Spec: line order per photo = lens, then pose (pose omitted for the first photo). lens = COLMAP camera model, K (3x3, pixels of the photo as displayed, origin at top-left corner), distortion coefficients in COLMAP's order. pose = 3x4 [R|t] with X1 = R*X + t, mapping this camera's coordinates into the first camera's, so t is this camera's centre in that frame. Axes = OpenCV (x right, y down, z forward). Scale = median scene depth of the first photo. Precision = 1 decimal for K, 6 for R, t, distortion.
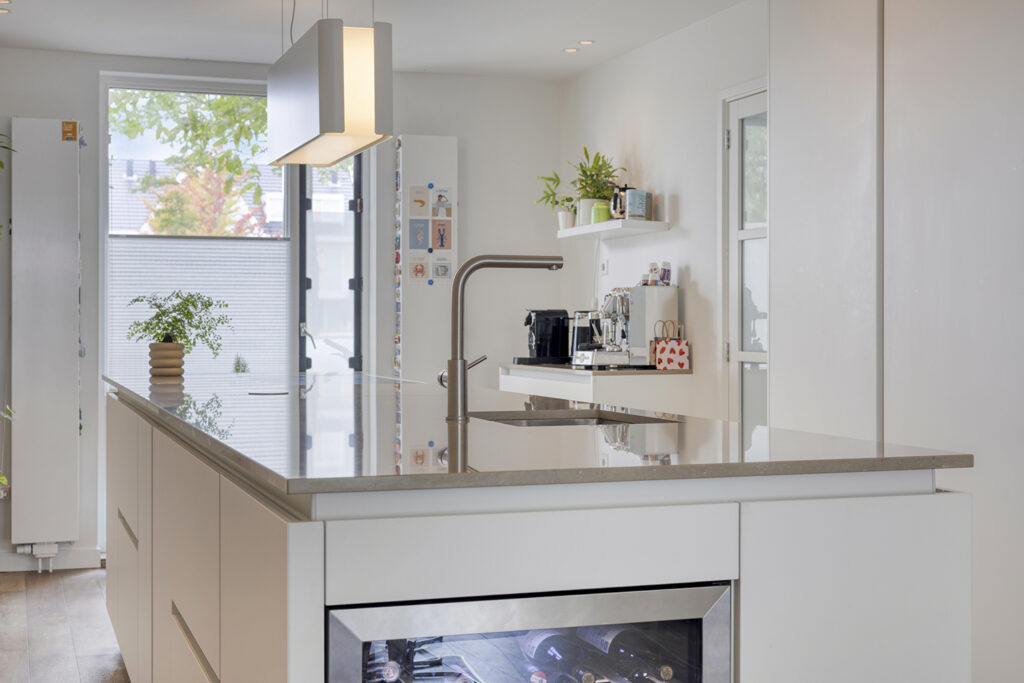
lens RADIAL K [[1442.7, 0, 512.0], [0, 1442.7, 341.5], [0, 0, 1]] dist [0.018363, -0.044497]
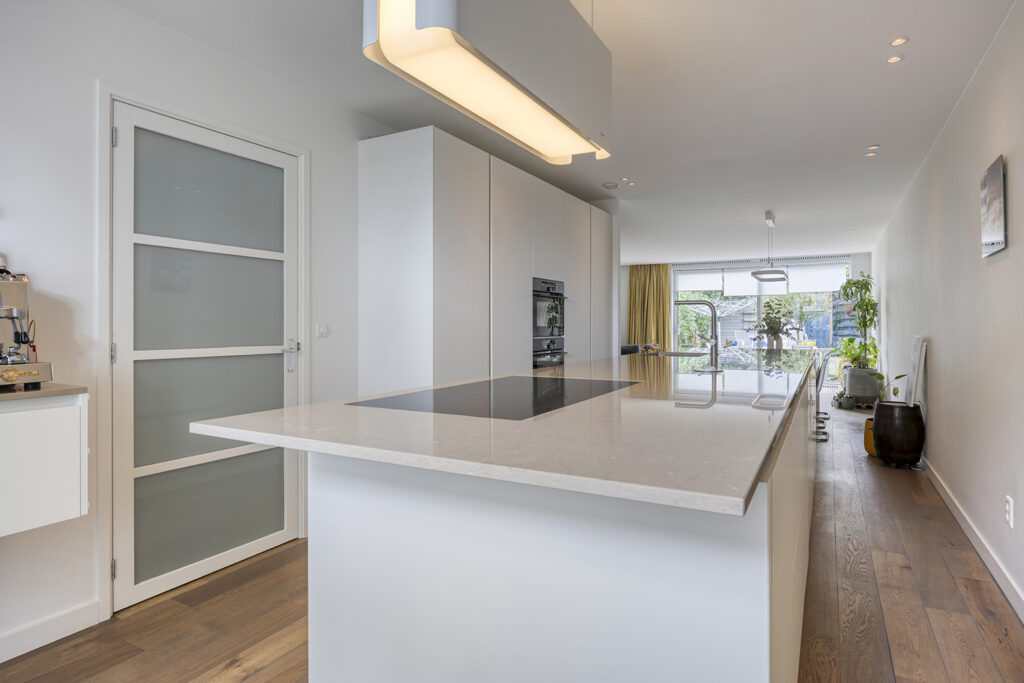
lens RADIAL K [[568.5, 0, 512.1], [0, 568.5, 326.4], [0, 0, 1]] dist [-0.004160, -0.001278]
pose [[-0.657826, 0.005594, 0.753149, -0.251923], [0.010882, 0.999939, 0.002078, -0.009739], [-0.753092, 0.009563, -0.657846, 0.856623]]
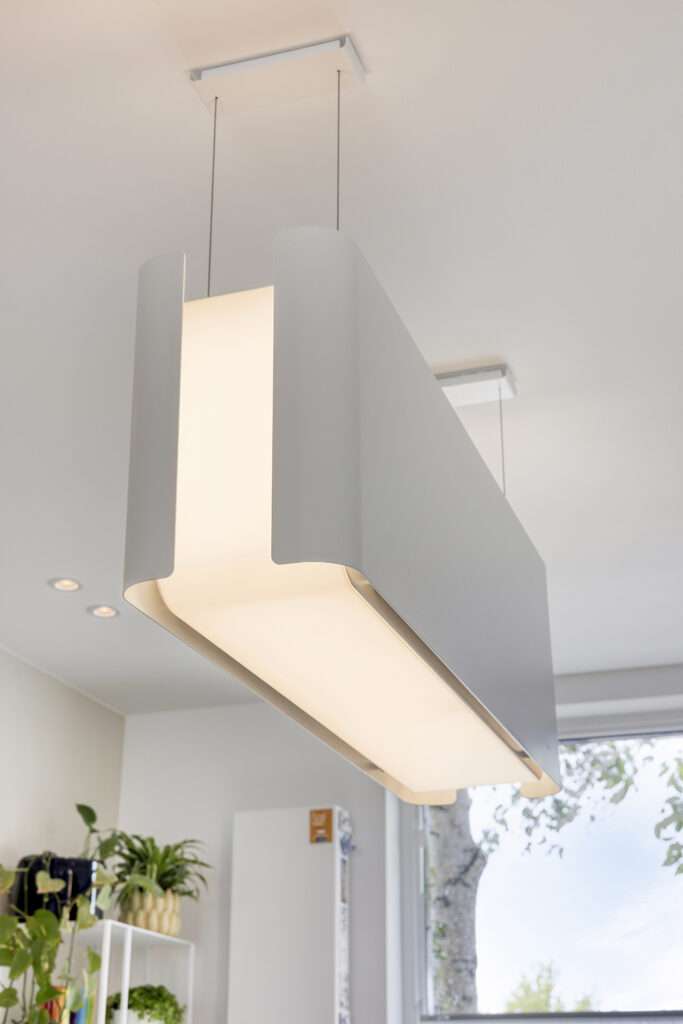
lens RADIAL K [[1442.7, 0, 341.5], [0, 1442.7, 512.0], [0, 0, 1]] dist [0.018363, -0.044497]
pose [[0.782459, -0.235513, -0.576447, 0.053634], [-0.016262, 0.917675, -0.396999, -0.030702], [0.622489, 0.320010, 0.714213, 0.516328]]
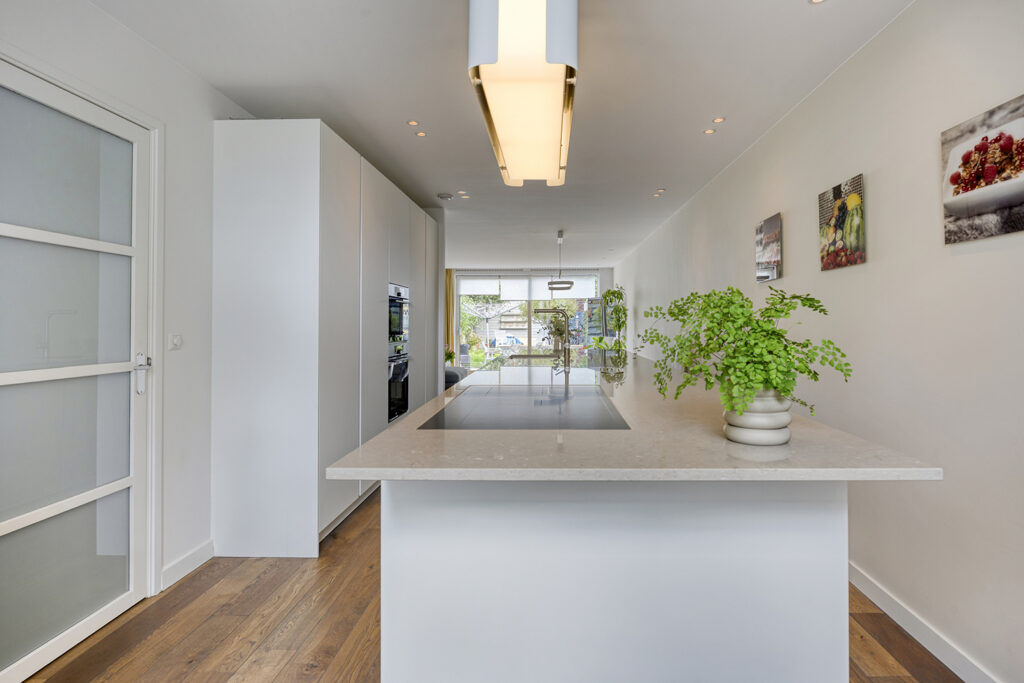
lens RADIAL K [[548.7, 0, 534.1], [0, 548.7, 323.0], [0, 0, 1]] dist [-0.000799, -0.000582]
pose [[-0.931523, 0.010031, 0.363545, -0.168251], [0.011993, 0.999923, 0.003142, -0.017449], [-0.363486, 0.007287, -0.931571, 0.923302]]
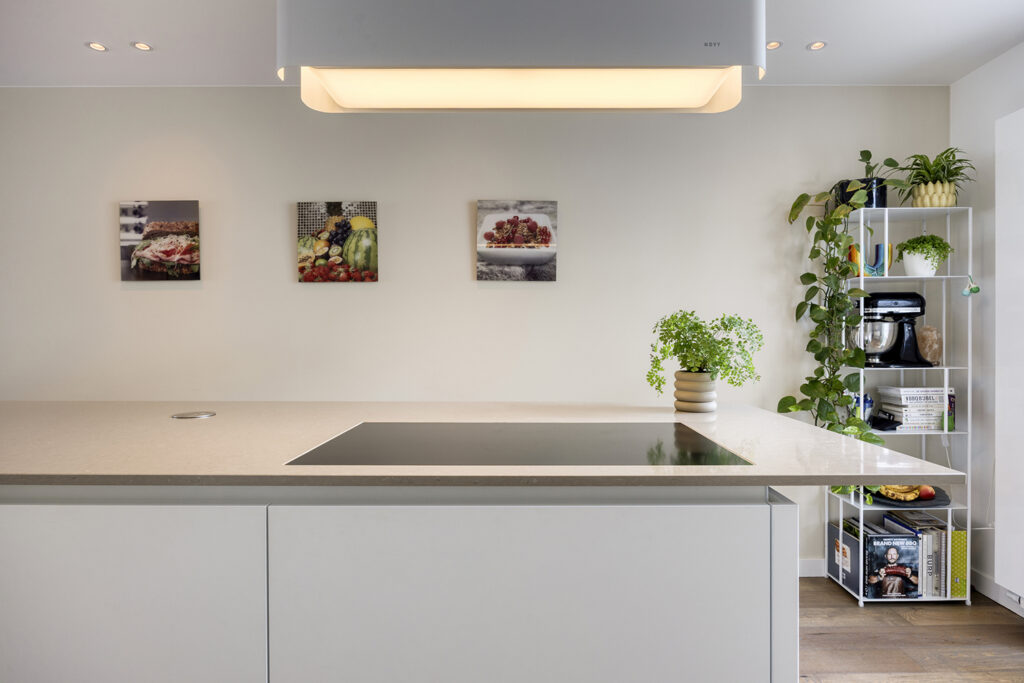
lens RADIAL K [[541.2, 0, 512.0], [0, 541.2, 341.5], [0, 0, 1]] dist [-0.001201, -0.000531]
pose [[-0.336202, 0.025359, -0.941448, 0.078600], [-0.004338, 0.999585, 0.028474, -0.020983], [0.941780, 0.013657, -0.335952, 0.753368]]
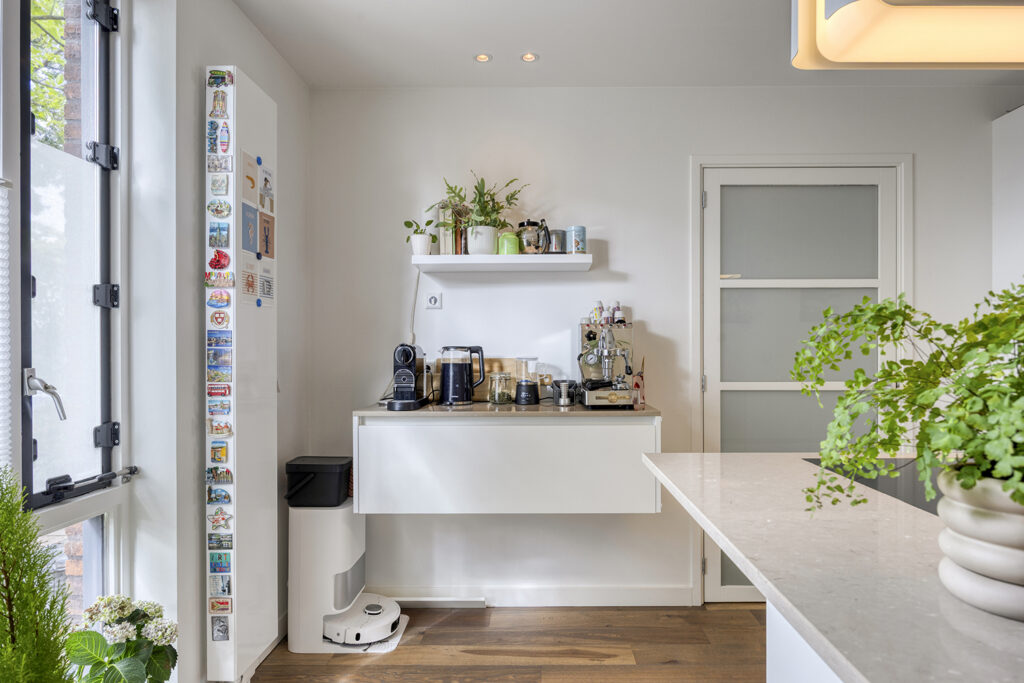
lens RADIAL K [[586.1, 0, 537.2], [0, 586.1, 355.4], [0, 0, 1]] dist [-0.020556, 0.000314]
pose [[0.356001, -0.003577, 0.934479, -0.265328], [0.007174, 0.999974, 0.001095, -0.016029], [-0.934458, 0.006314, 0.356017, 0.782995]]
